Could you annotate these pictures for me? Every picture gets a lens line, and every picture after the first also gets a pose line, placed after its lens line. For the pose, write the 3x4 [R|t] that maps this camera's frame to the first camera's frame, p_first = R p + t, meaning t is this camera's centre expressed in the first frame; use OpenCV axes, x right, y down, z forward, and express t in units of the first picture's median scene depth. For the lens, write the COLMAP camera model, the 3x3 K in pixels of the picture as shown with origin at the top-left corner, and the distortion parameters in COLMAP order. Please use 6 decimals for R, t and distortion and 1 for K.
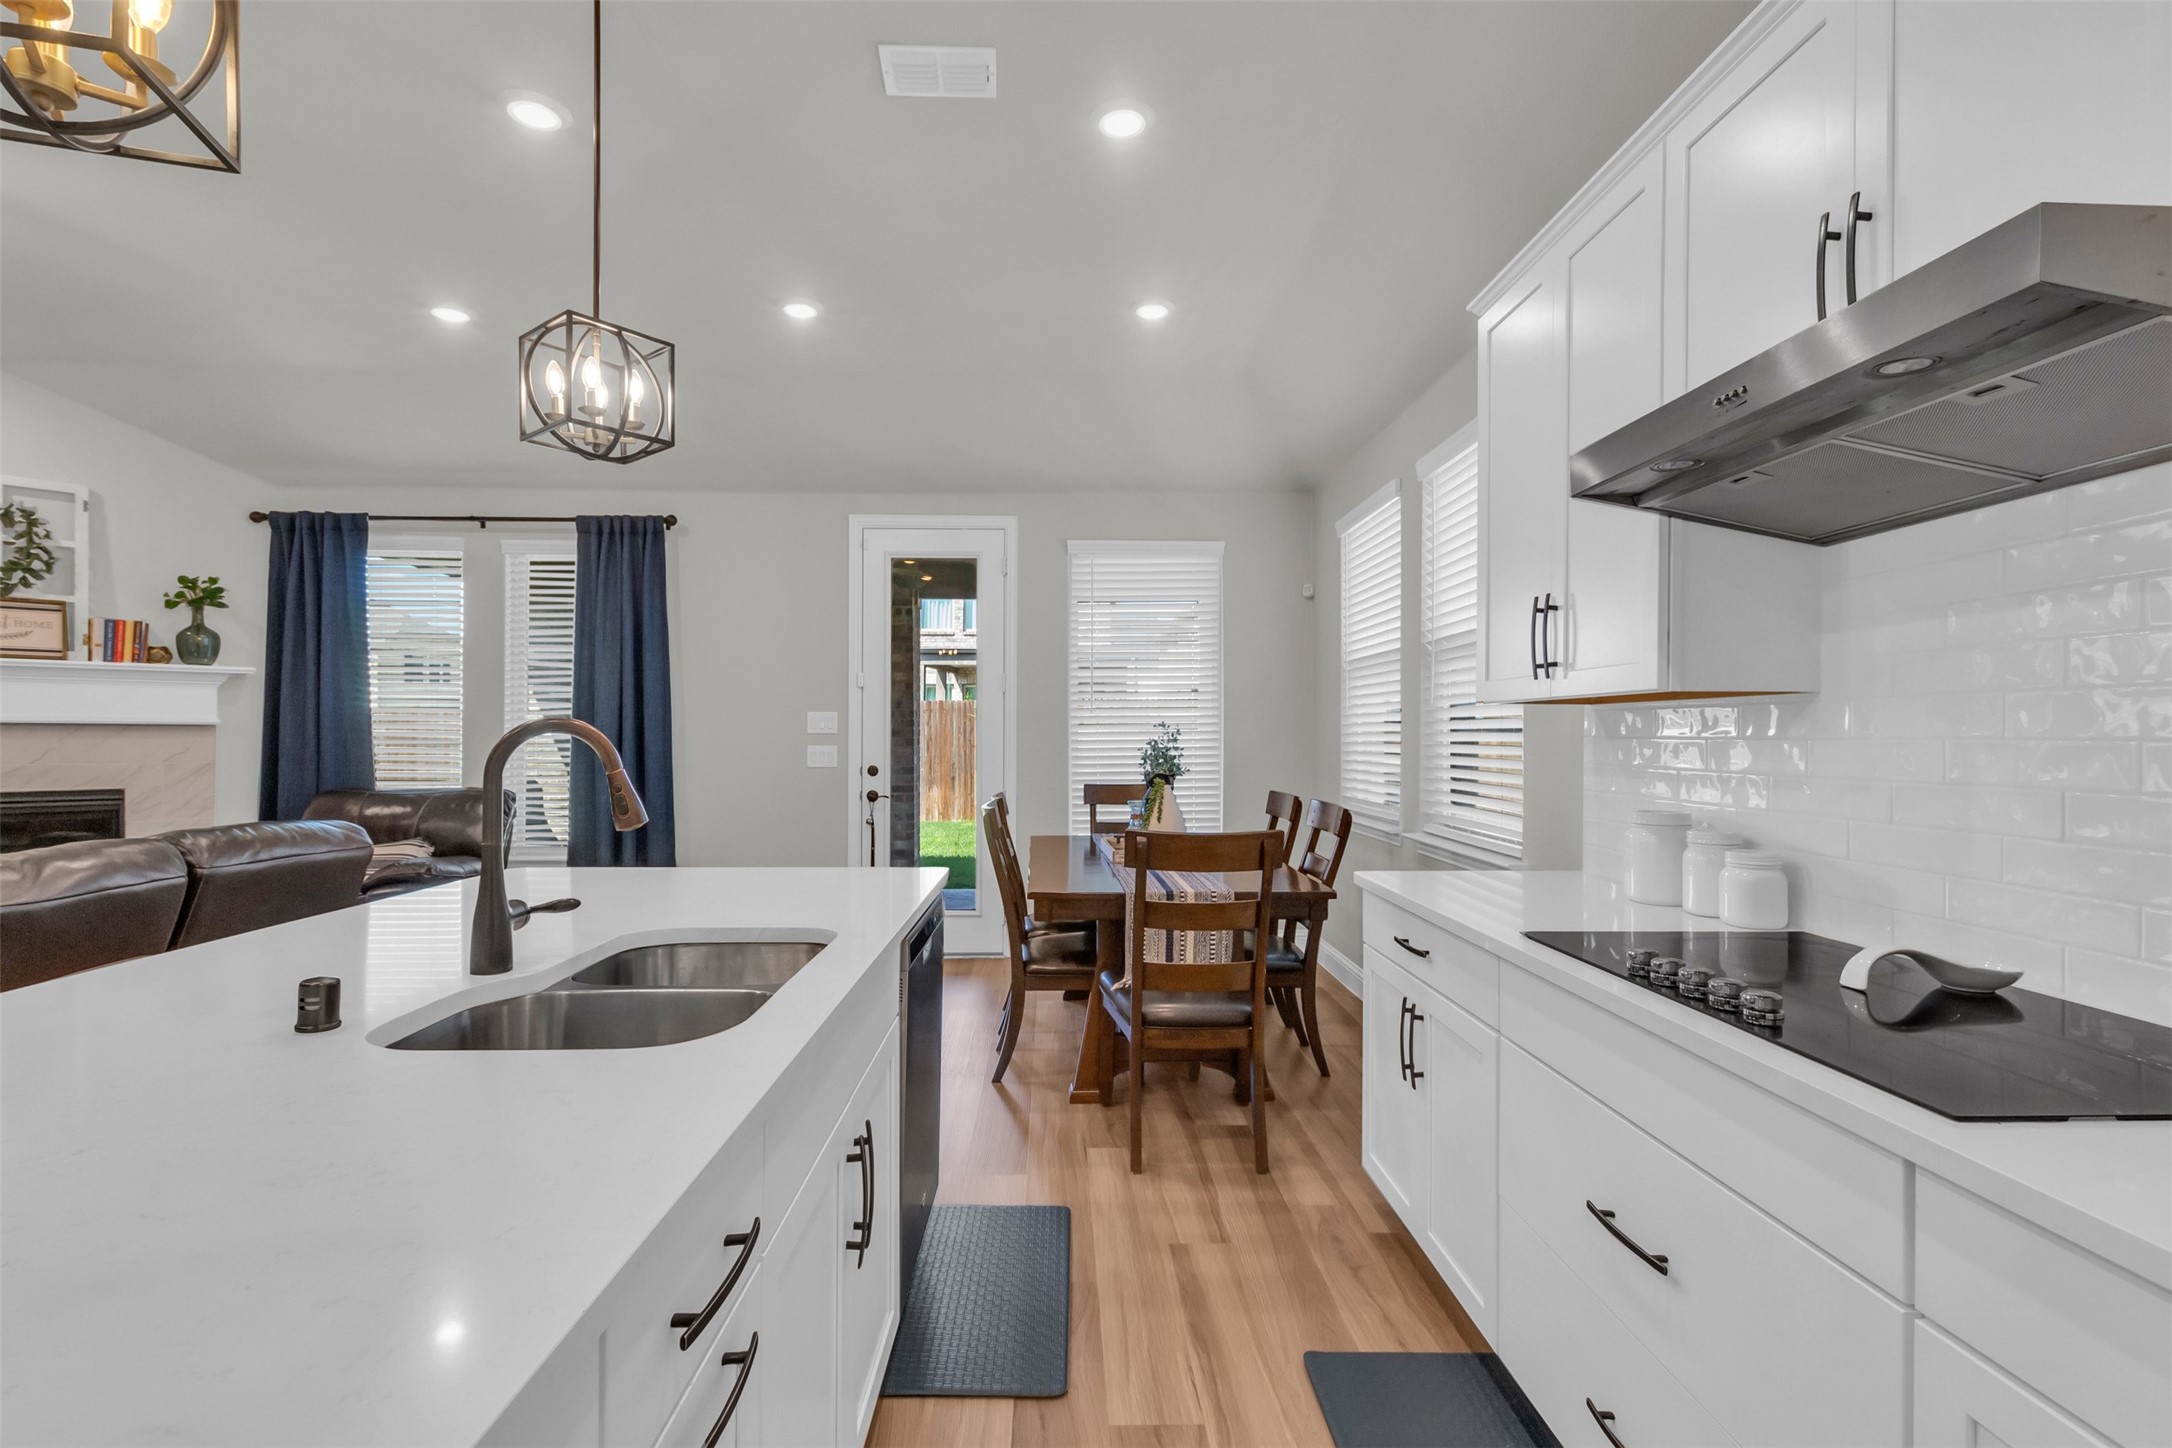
lens RADIAL K [[999.2, 0, 1078.6], [0, 999.2, 732.7], [0, 0, 1]] dist [0.007893, -0.003464]
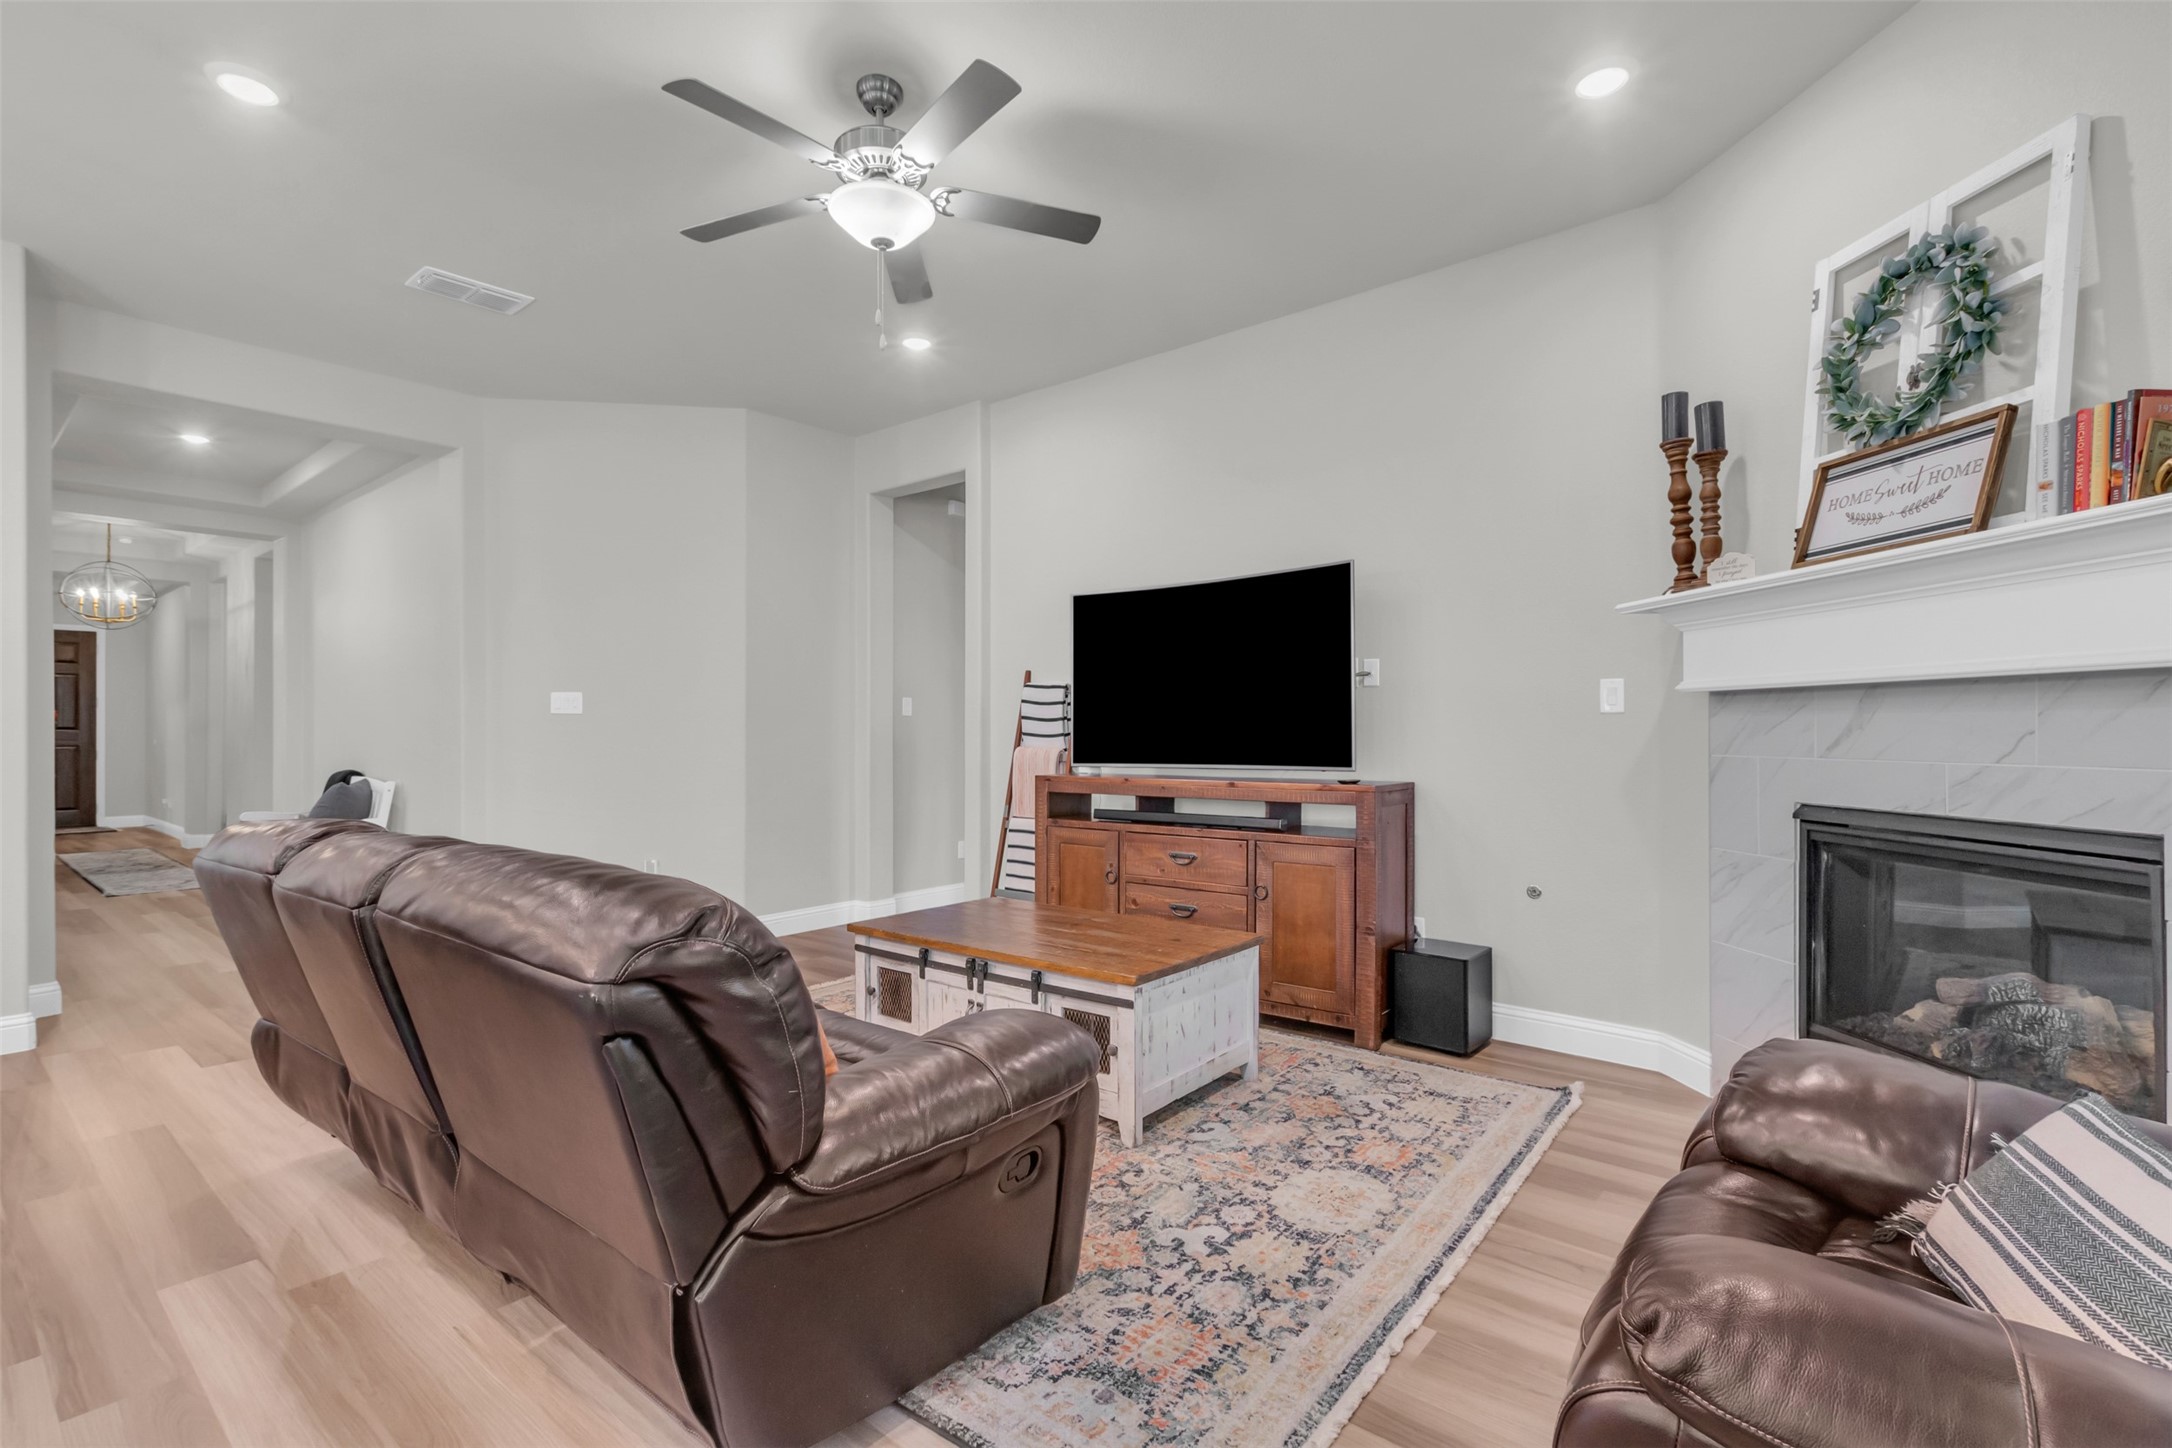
lens RADIAL K [[999.2, 0, 1091.5], [0, 999.2, 728.1], [0, 0, 1]] dist [0.007893, -0.003464]
pose [[-0.668064, -0.003932, -0.744094, -0.356272], [0.003663, 0.999957, -0.008573, 0.015650], [0.744095, -0.008453, -0.668020, 0.891339]]
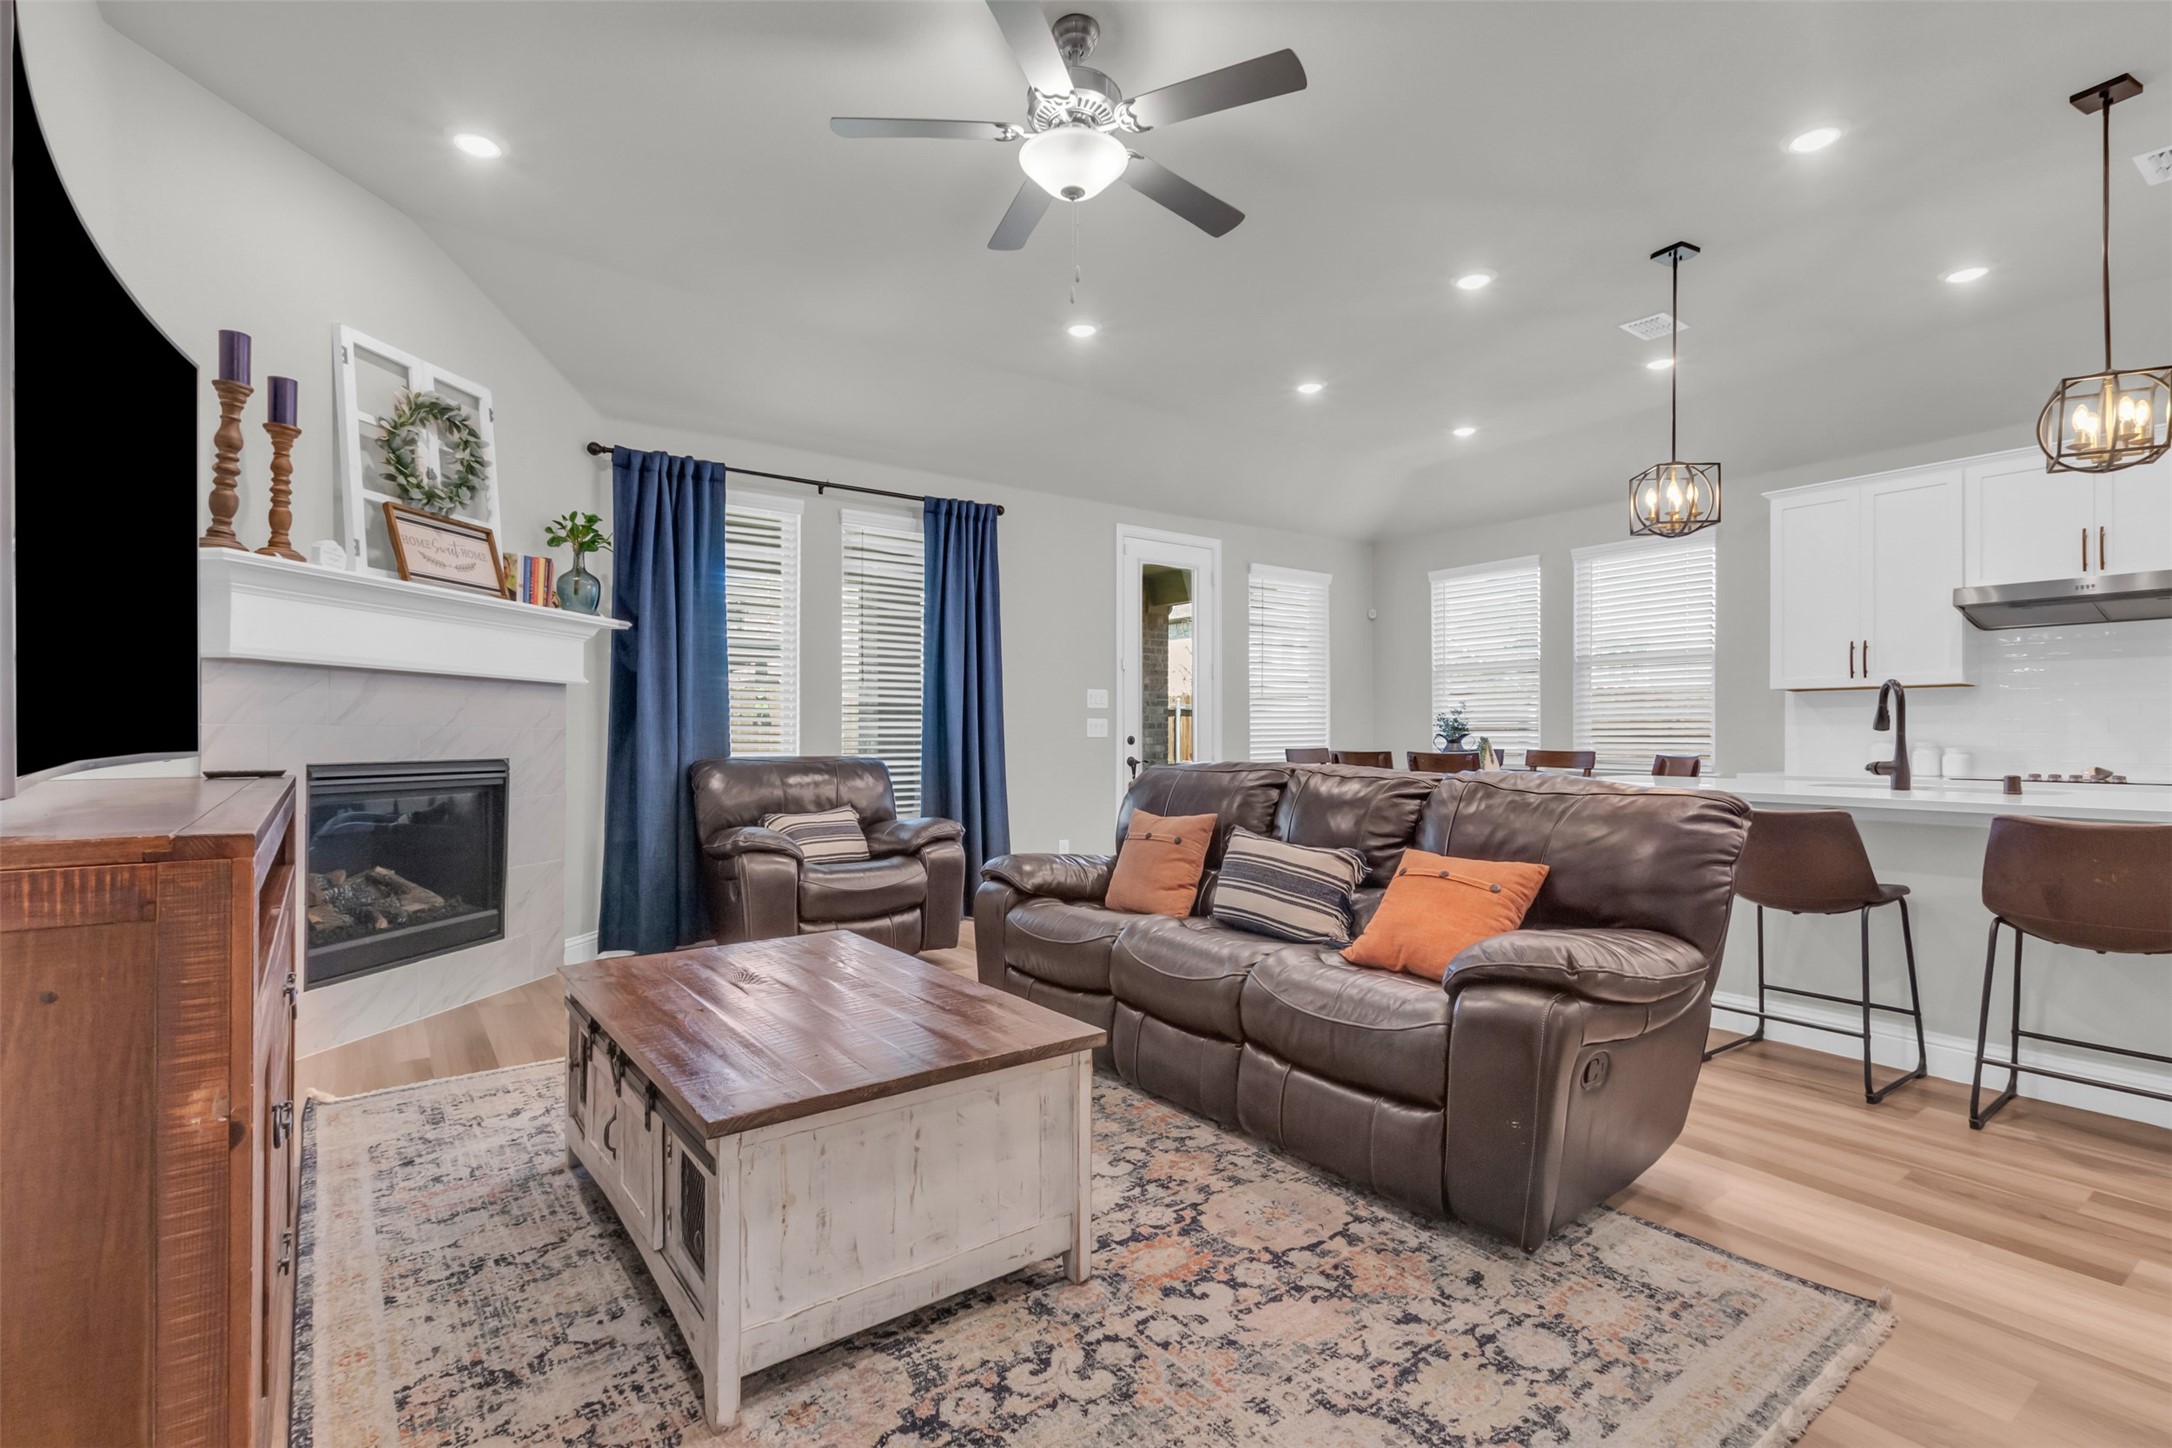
lens RADIAL K [[999.2, 0, 1085.9], [0, 999.2, 728.5], [0, 0, 1]] dist [0.007893, -0.003464]
pose [[0.836376, 0.006877, 0.548113, -0.942250], [-0.006064, 0.999976, -0.003293, 0.029331], [-0.548123, -0.000570, 0.836398, 0.035237]]
